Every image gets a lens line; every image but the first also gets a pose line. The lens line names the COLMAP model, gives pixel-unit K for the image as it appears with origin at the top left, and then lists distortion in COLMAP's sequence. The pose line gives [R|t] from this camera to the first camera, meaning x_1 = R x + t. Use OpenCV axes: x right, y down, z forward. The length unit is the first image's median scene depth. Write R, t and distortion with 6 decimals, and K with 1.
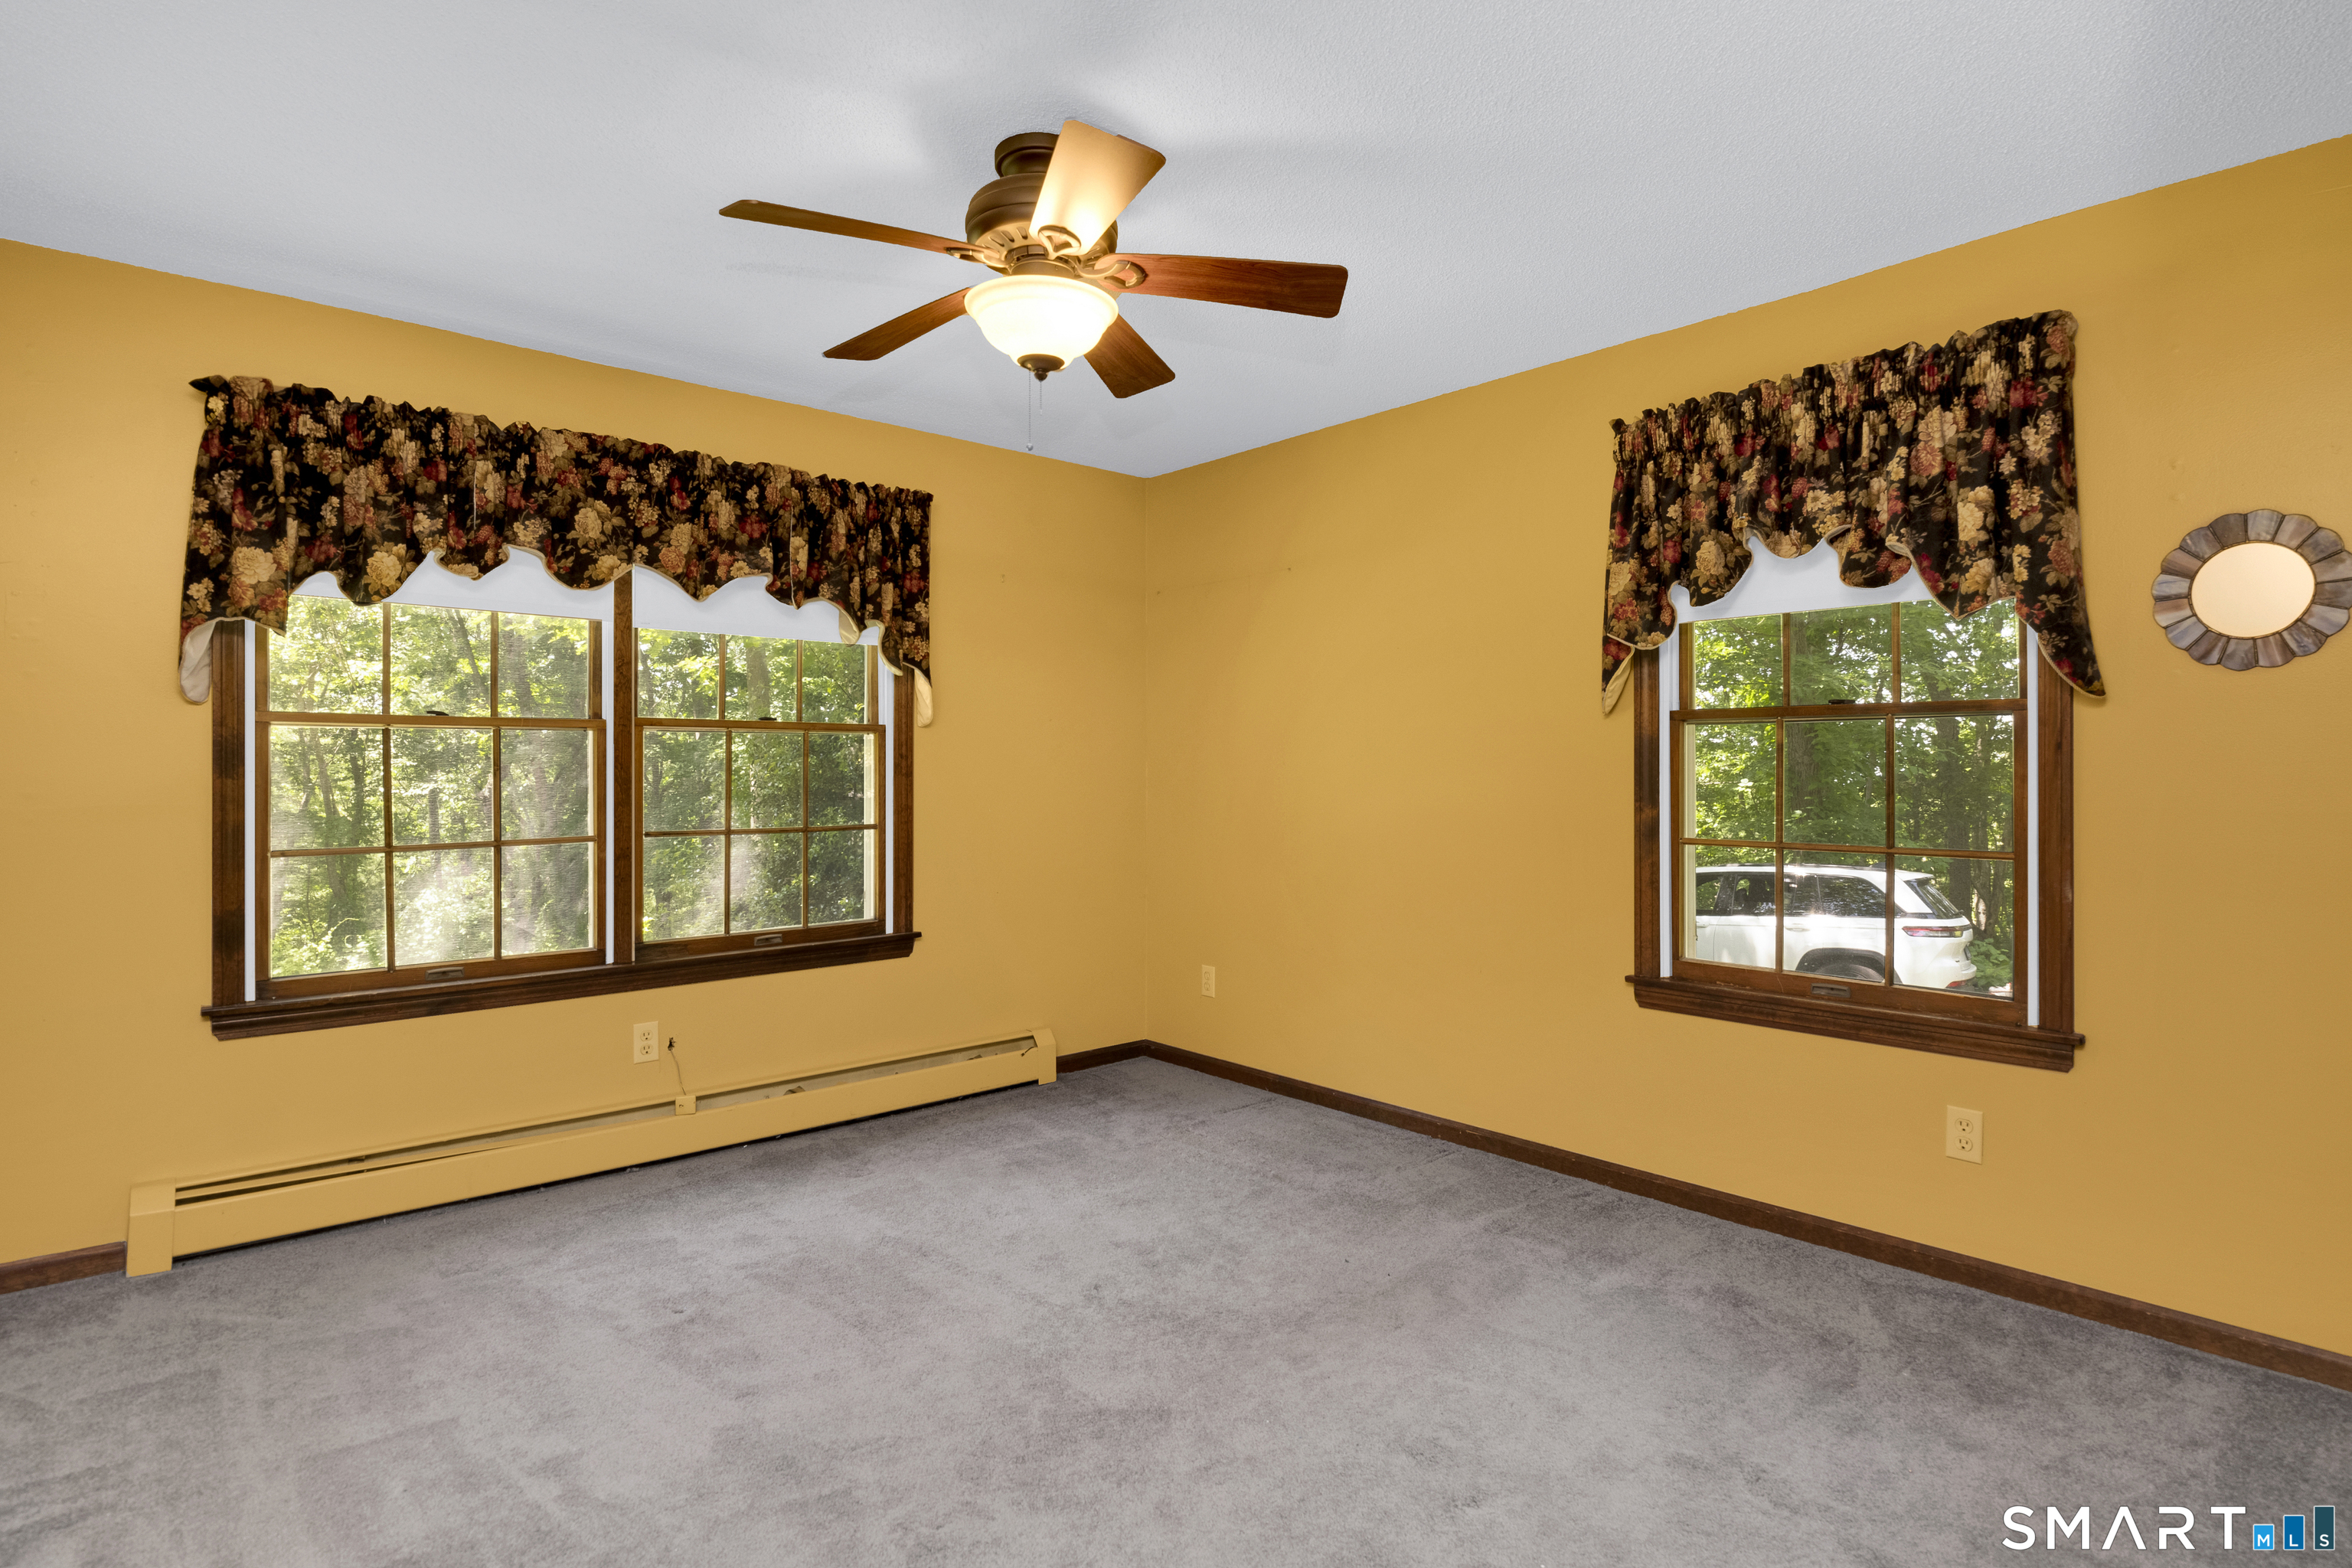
lens RADIAL K [[1176.3, 0, 1190.1], [0, 1176.3, 781.8], [0, 0, 1]] dist [-0.009816, -0.002169]
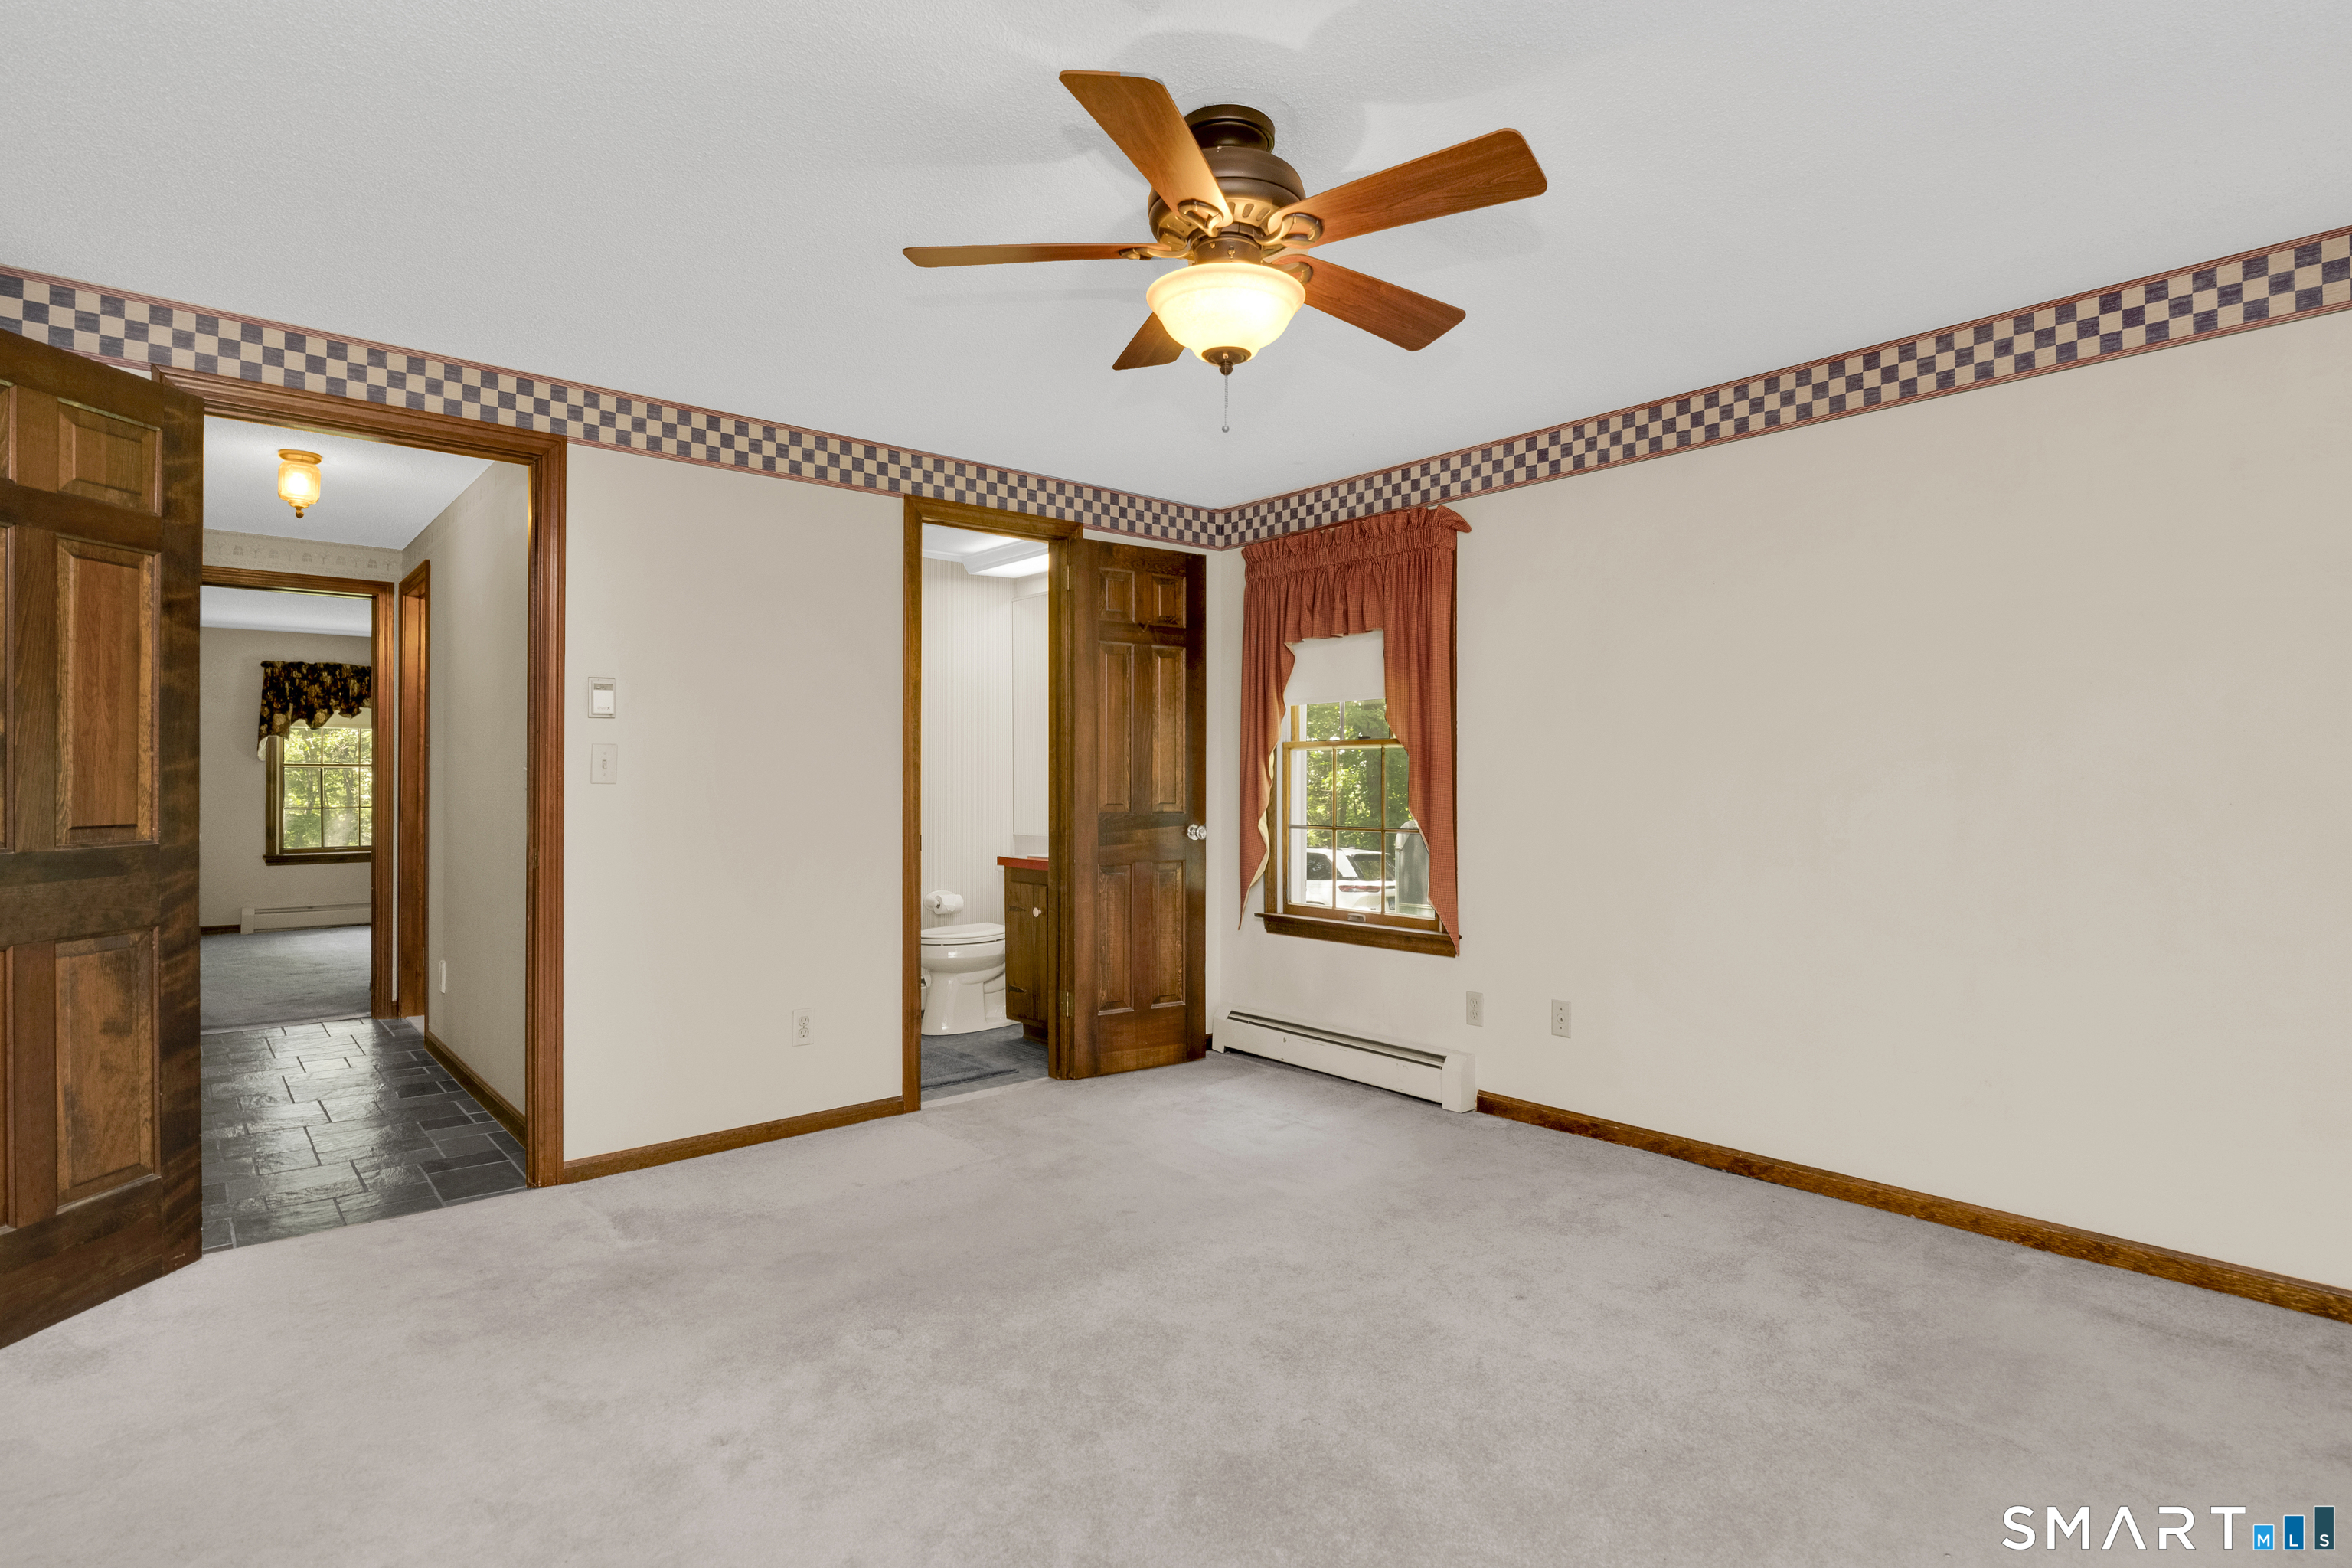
lens RADIAL K [[1176.3, 0, 1161.7], [0, 1176.3, 786.0], [0, 0, 1]] dist [-0.009816, -0.002169]
pose [[0.999797, 0.000453, -0.020154, 1.599475], [-0.000586, 0.999978, -0.006594, 0.021340], [0.020151, 0.006605, 0.999775, -2.049075]]
